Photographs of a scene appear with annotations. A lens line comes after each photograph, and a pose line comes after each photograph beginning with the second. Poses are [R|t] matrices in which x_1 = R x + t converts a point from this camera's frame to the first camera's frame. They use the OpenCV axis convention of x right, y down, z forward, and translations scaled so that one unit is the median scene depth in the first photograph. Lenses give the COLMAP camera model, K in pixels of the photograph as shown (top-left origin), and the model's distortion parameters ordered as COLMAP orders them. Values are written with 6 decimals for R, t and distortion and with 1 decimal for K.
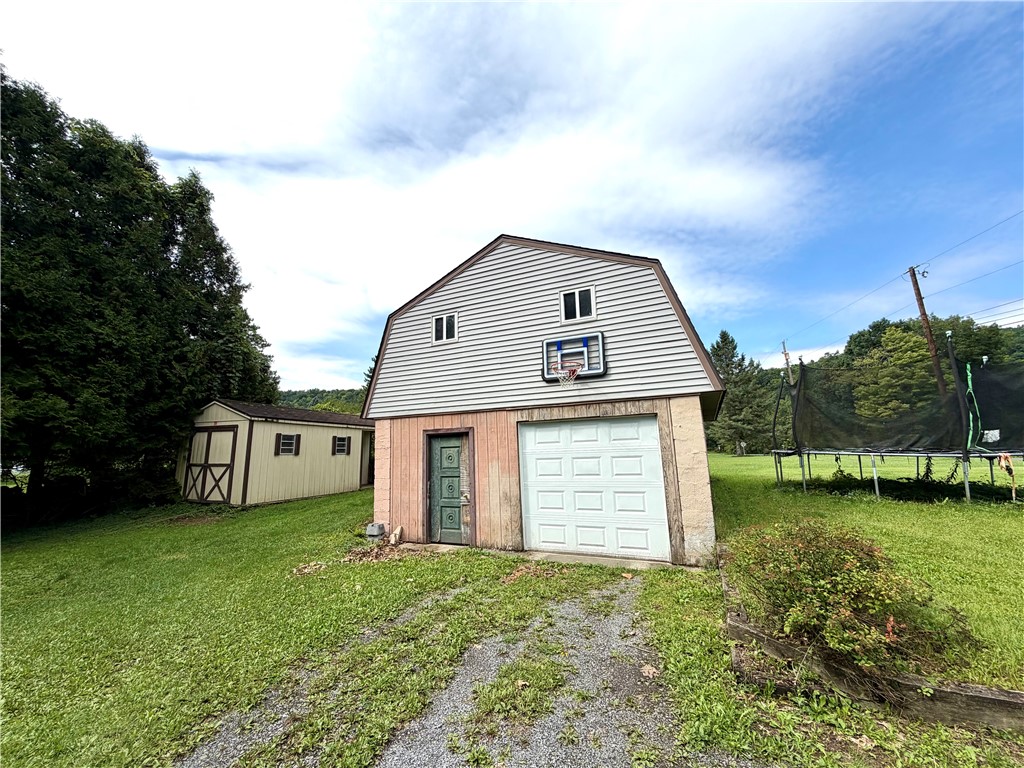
lens RADIAL K [[411.8, 0, 512.0], [0, 411.8, 384.0], [0, 0, 1]] dist [-0.000186, 0.000033]
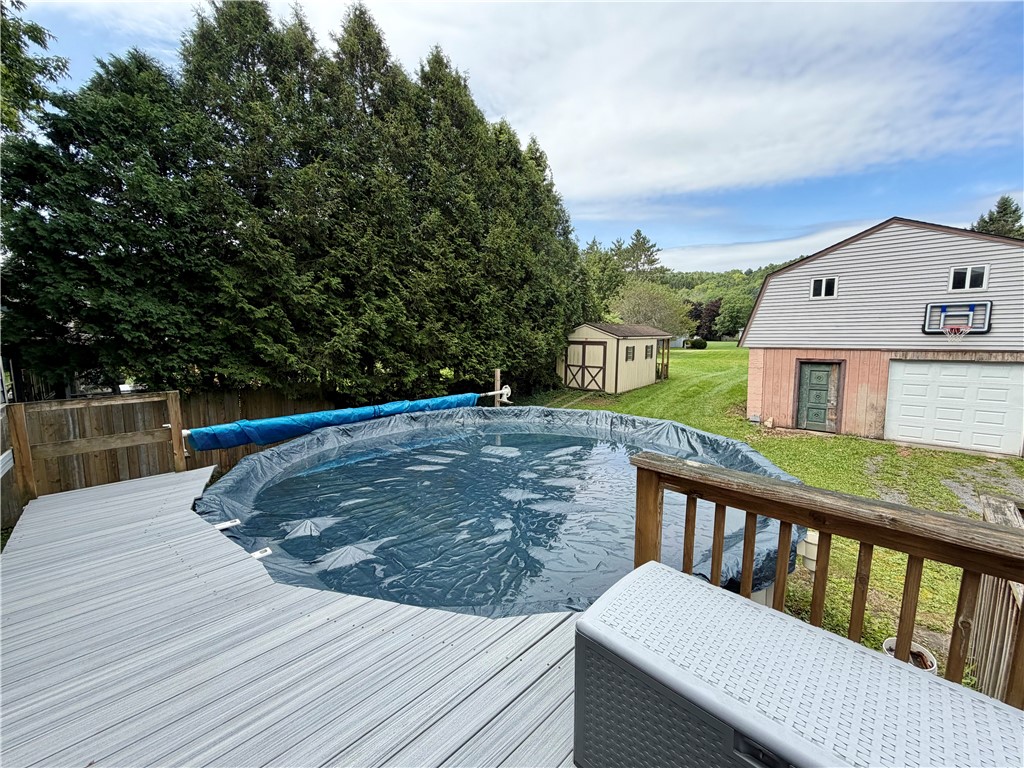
lens RADIAL K [[411.8, 0, 512.0], [0, 411.8, 384.0], [0, 0, 1]] dist [-0.000186, 0.000033]
pose [[0.949275, 0.052368, -0.310055, -0.737095], [0.039519, 0.958349, 0.282854, -0.266053], [0.311953, -0.280759, 0.907667, -0.717376]]
